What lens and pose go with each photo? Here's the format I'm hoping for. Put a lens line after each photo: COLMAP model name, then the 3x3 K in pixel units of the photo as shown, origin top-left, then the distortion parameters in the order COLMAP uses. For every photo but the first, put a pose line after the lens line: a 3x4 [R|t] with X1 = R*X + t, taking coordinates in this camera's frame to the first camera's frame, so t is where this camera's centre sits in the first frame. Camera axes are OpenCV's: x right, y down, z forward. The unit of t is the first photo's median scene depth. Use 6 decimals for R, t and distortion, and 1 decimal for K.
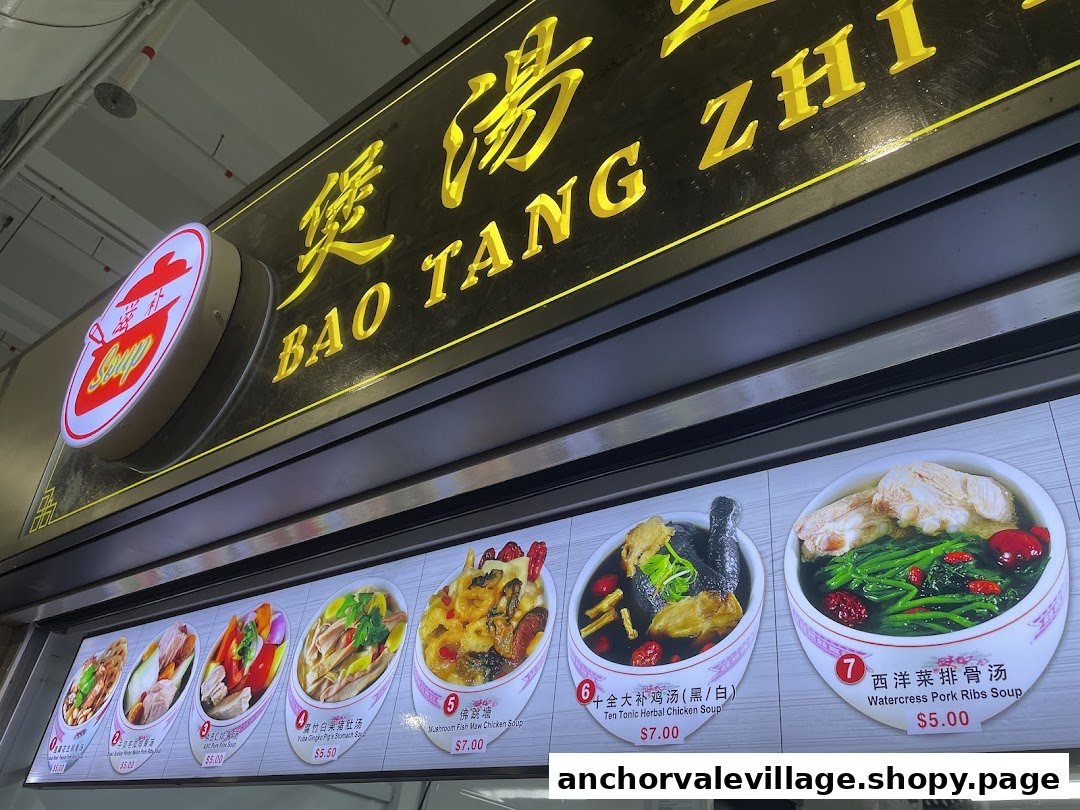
lens RADIAL K [[823.3, 0, 544.8], [0, 823.3, 402.2], [0, 0, 1]] dist [0.089694, -0.124948]
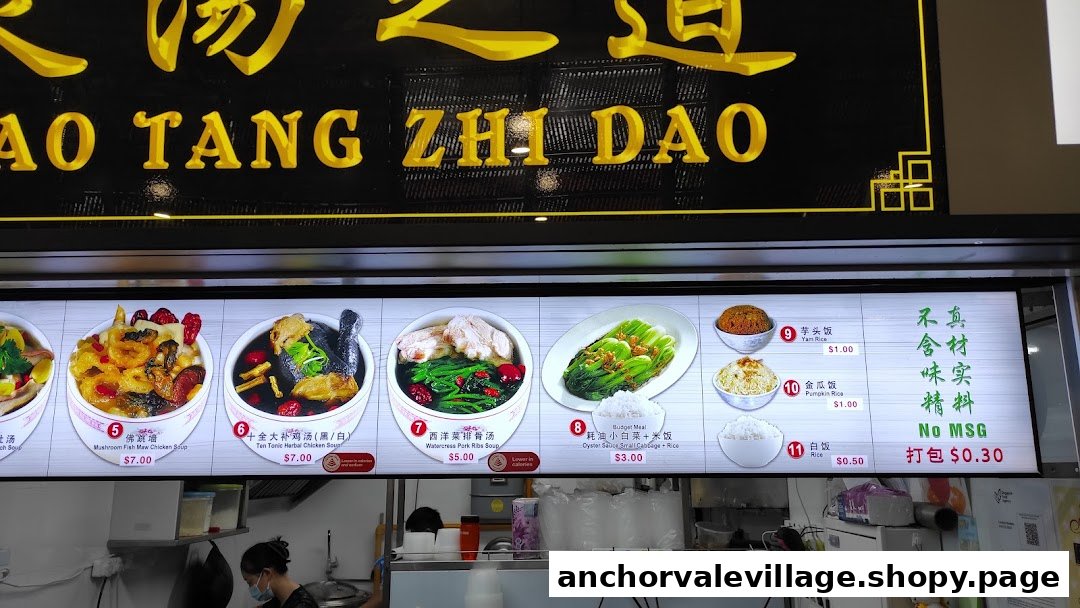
lens RADIAL K [[800.5, 0, 541.0], [0, 800.5, 297.6], [0, 0, 1]] dist [0.070734, -0.081763]
pose [[0.788863, 0.003604, 0.614558, -0.429151], [-0.259191, 0.908650, 0.327376, -0.496272], [-0.557239, -0.417543, 0.717735, -0.258669]]
